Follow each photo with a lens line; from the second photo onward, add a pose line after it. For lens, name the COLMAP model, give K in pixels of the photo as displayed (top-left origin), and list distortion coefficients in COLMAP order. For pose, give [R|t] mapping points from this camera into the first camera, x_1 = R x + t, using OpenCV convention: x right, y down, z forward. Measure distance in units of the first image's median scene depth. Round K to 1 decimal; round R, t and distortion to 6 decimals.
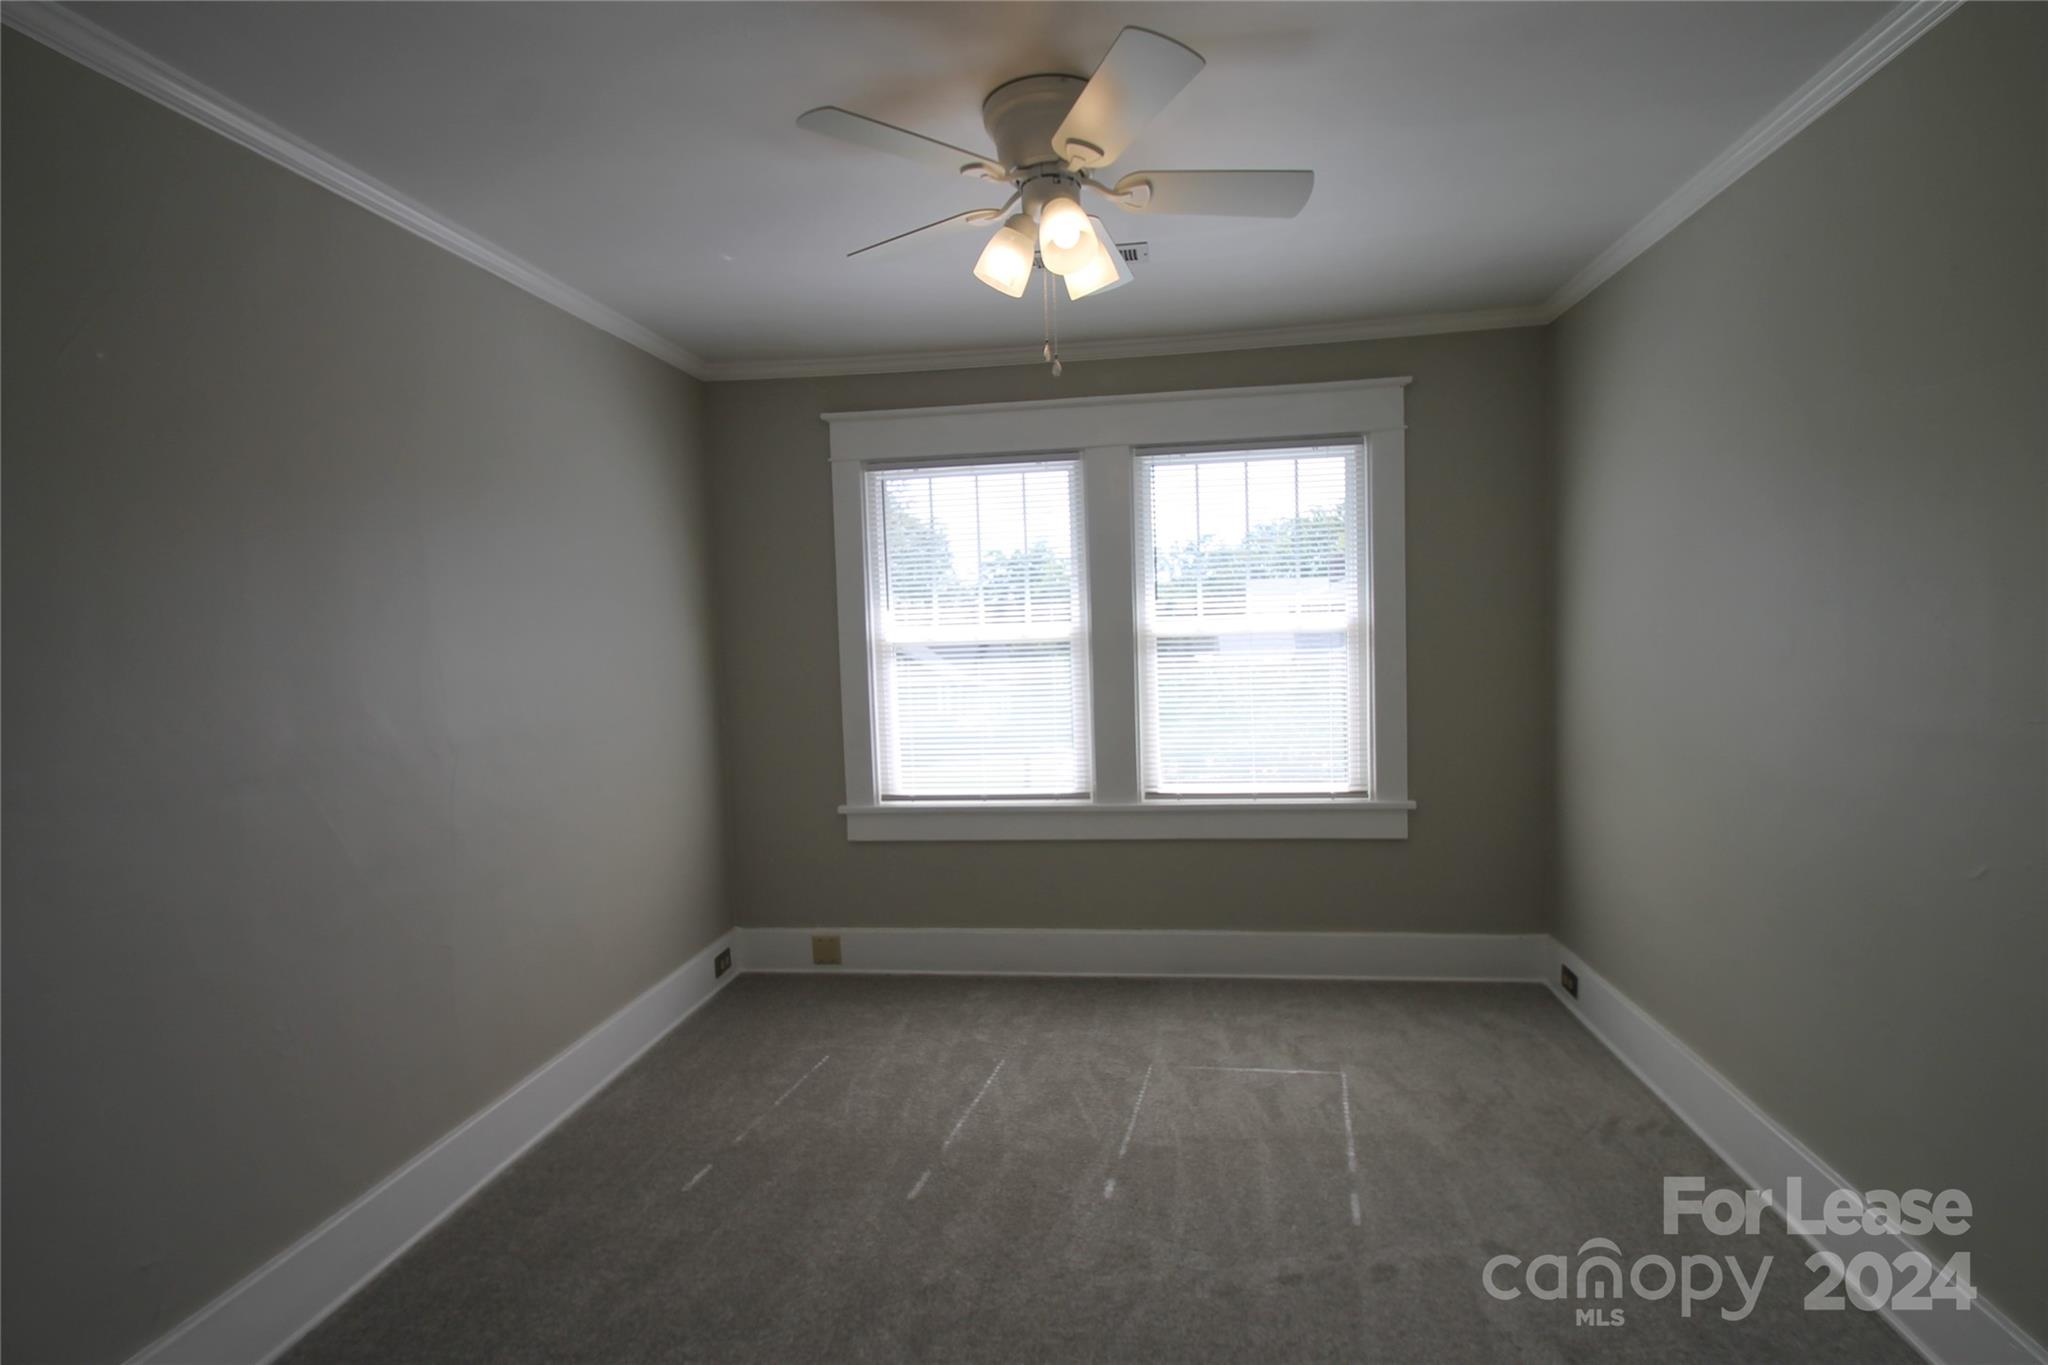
lens RADIAL K [[984.0, 0, 1040.0], [0, 984.0, 682.0], [0, 0, 1]] dist [0.001837, 0.000012]
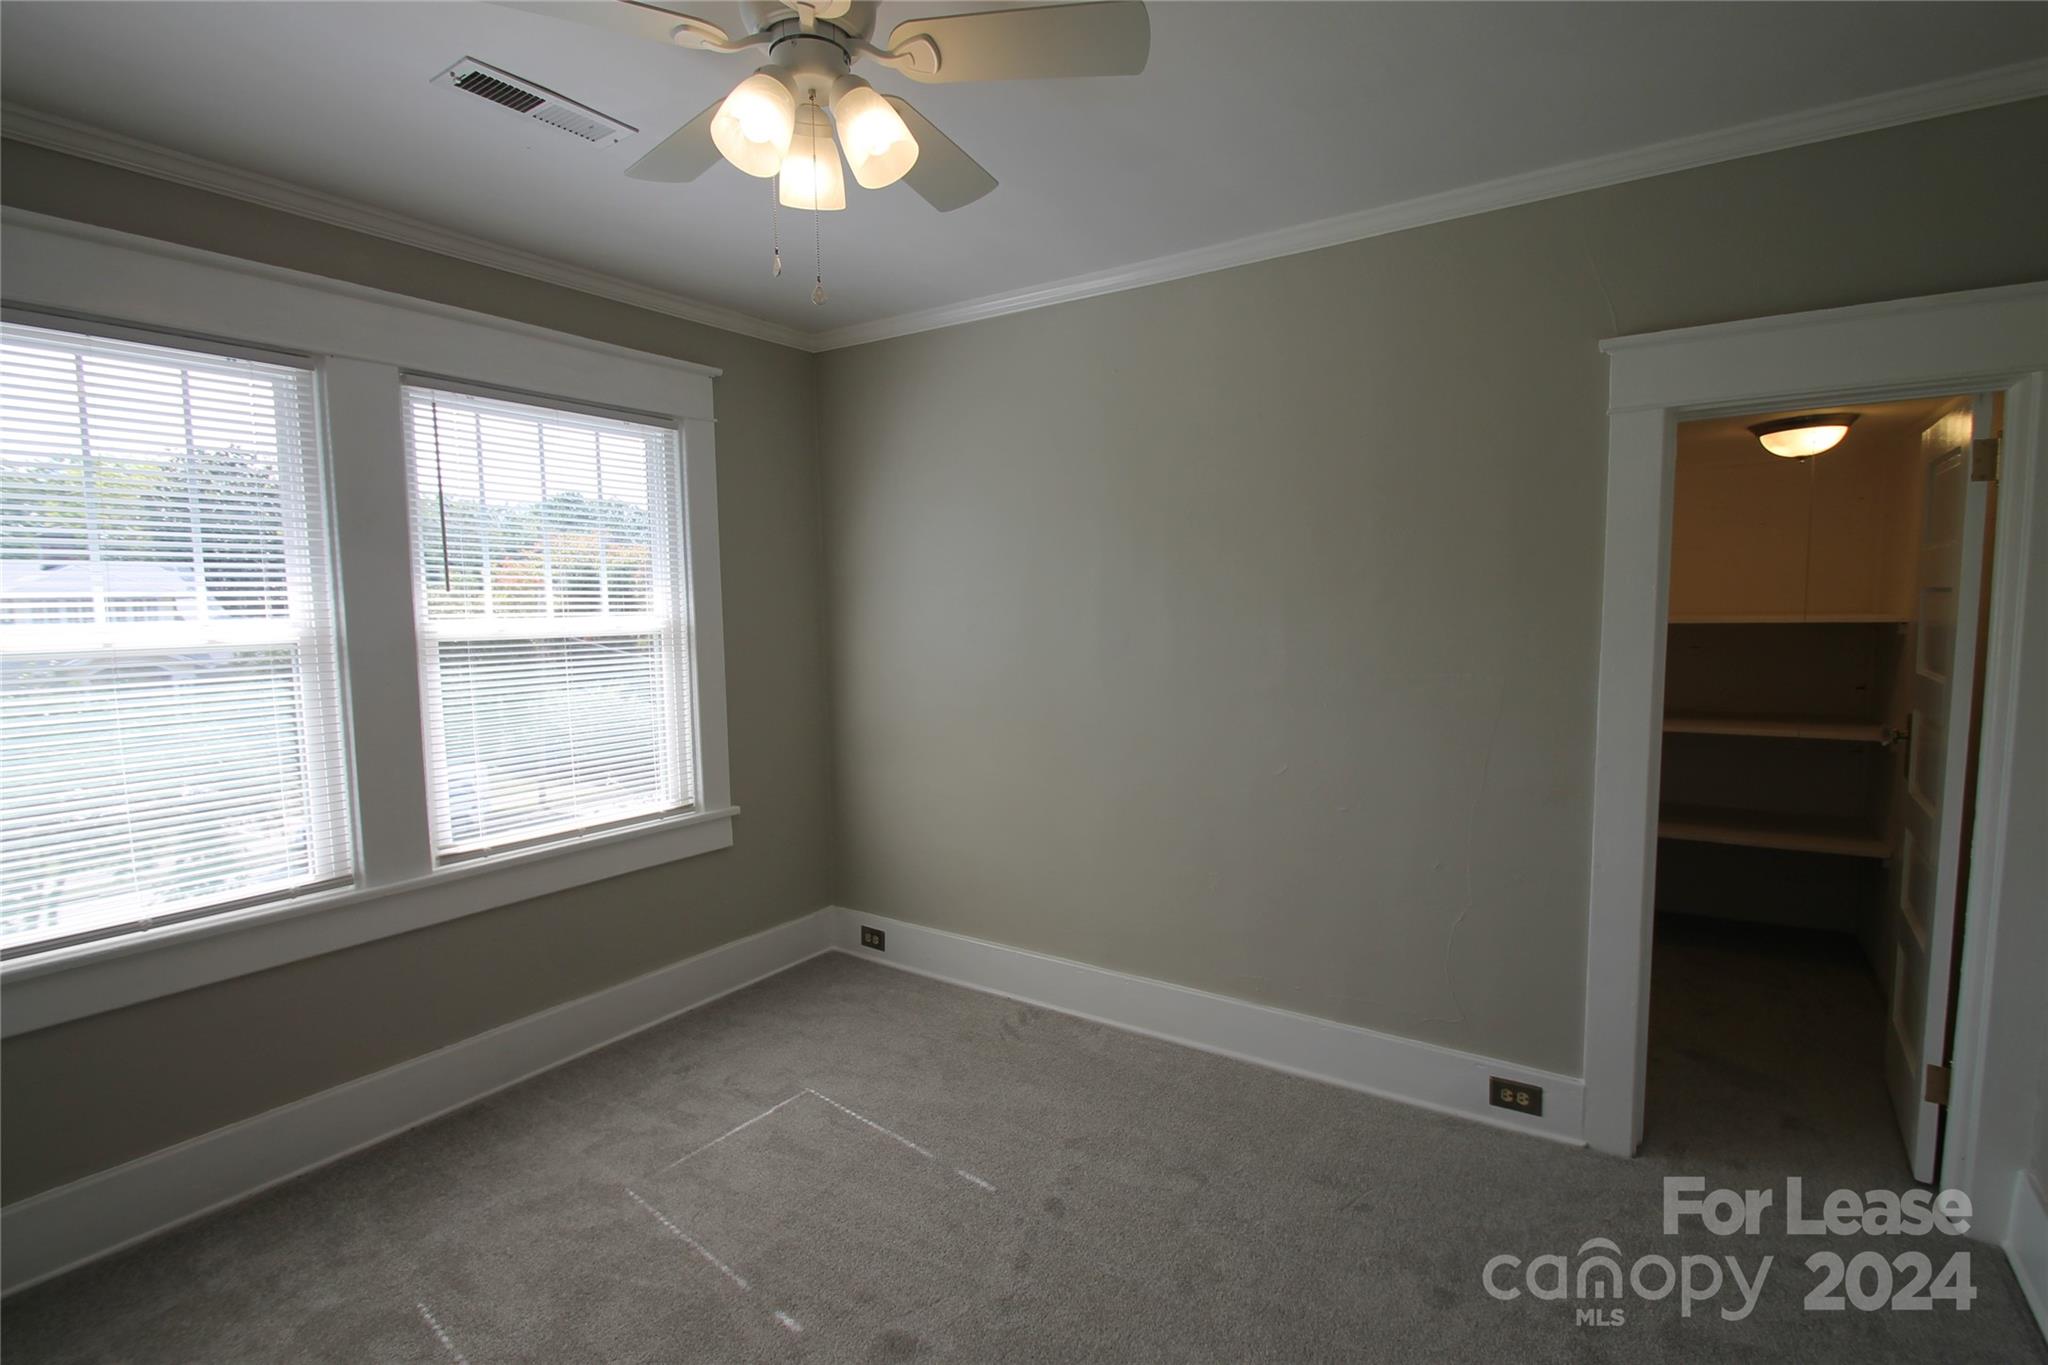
lens RADIAL K [[968.7, 0, 1038.5], [0, 968.7, 687.5], [0, 0, 1]] dist [0.001779, -0.013547]
pose [[0.427525, -0.050723, 0.902579, -0.398783], [0.056304, 0.997980, 0.029415, -0.009103], [-0.902249, 0.038243, 0.429517, 0.348971]]
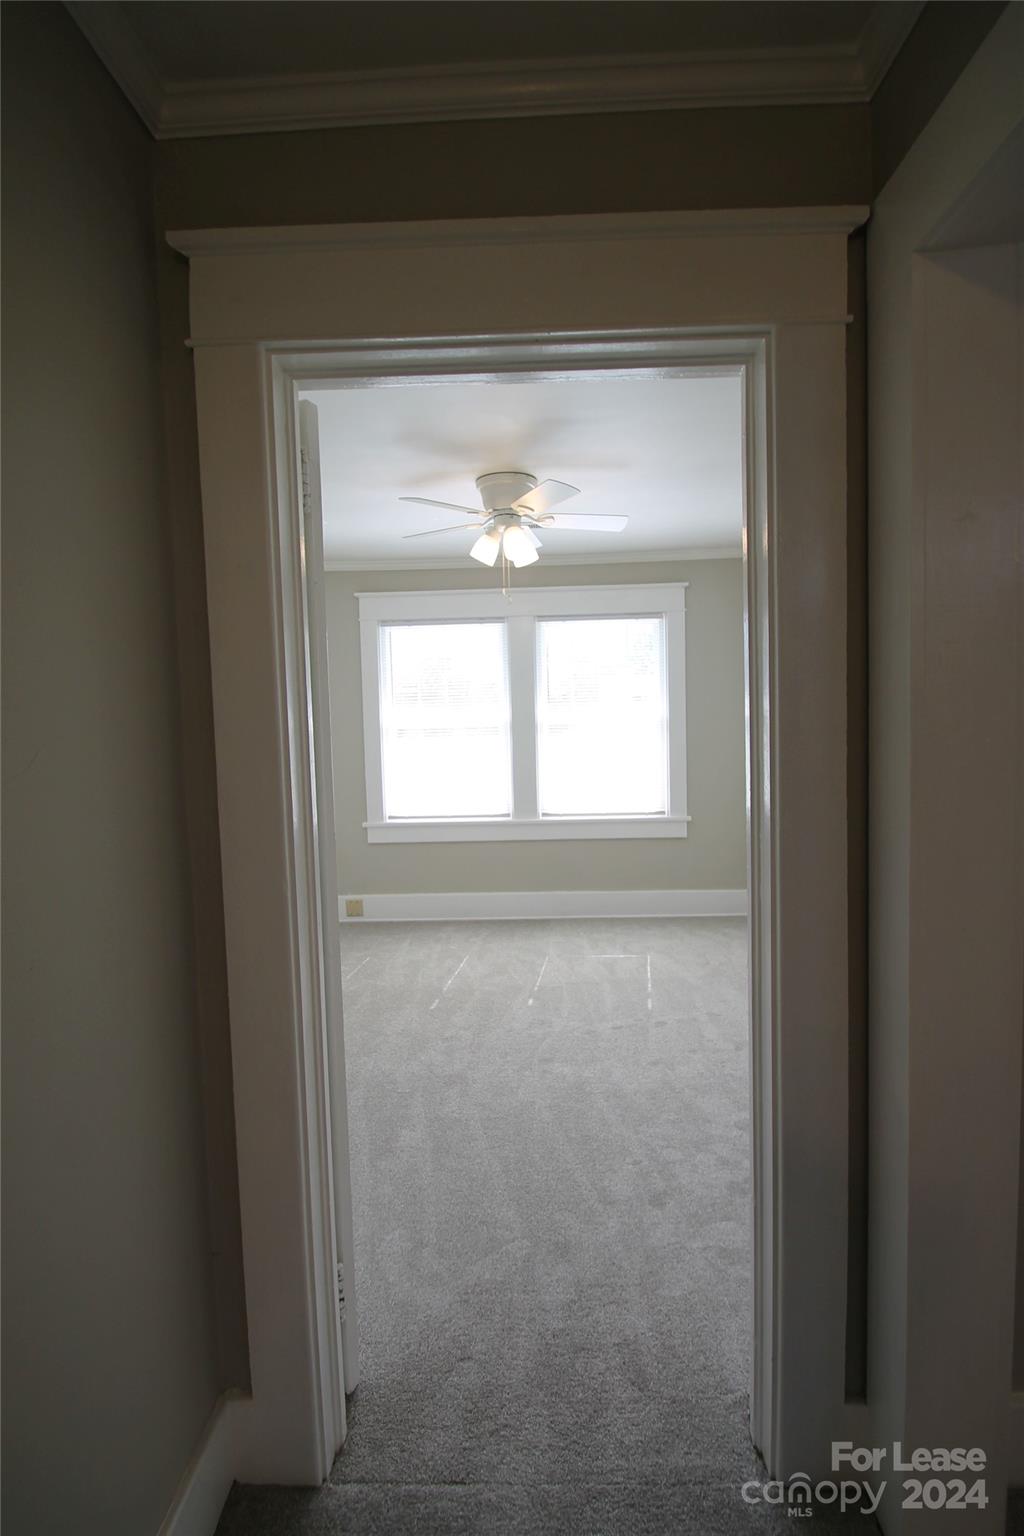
lens RADIAL K [[769.5, 0, 509.8], [0, 769.5, 750.1], [0, 0, 1]] dist [0.001591, -0.000031]
pose [[0.996094, 0.001465, 0.088283, -0.084073], [-0.001478, 0.999999, 0.000086, 0.000264], [-0.088283, -0.000216, 0.996095, -0.424812]]
